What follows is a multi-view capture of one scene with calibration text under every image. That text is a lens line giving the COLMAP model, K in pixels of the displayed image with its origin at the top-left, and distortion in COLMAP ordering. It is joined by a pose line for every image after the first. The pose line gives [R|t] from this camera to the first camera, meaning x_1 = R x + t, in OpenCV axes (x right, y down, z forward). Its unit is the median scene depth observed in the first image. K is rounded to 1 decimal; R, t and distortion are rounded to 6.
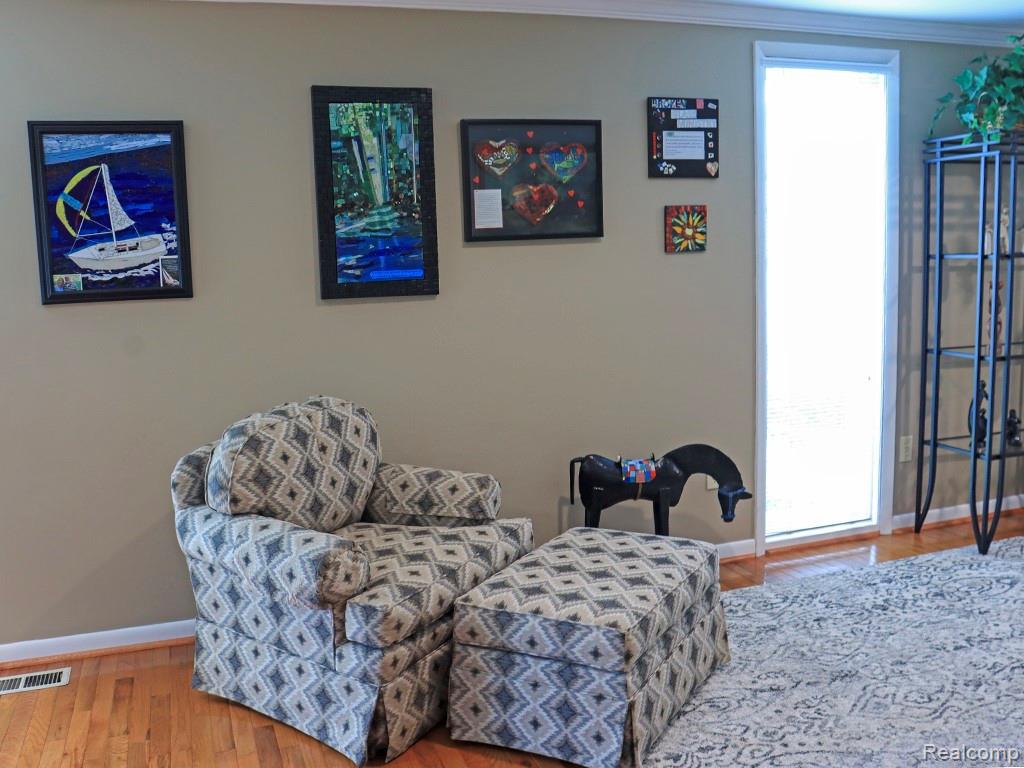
lens RADIAL K [[977.6, 0, 512.3], [0, 977.6, 397.8], [0, 0, 1]] dist [-0.181102, 0.148901]
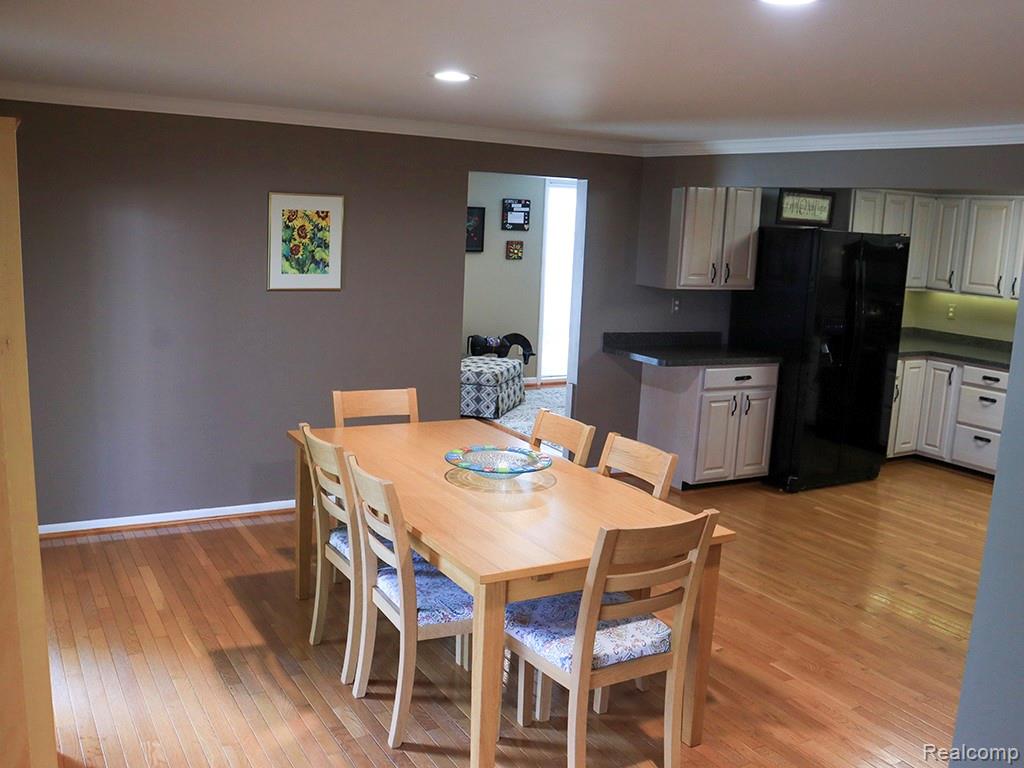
lens RADIAL K [[977.6, 0, 512.3], [0, 977.6, 397.8], [0, 0, 1]] dist [-0.181102, 0.148901]
pose [[0.977429, 0.036454, 0.208095, -0.353248], [-0.042509, 0.998791, 0.024699, 0.153209], [-0.206943, -0.032987, 0.977797, -1.549811]]
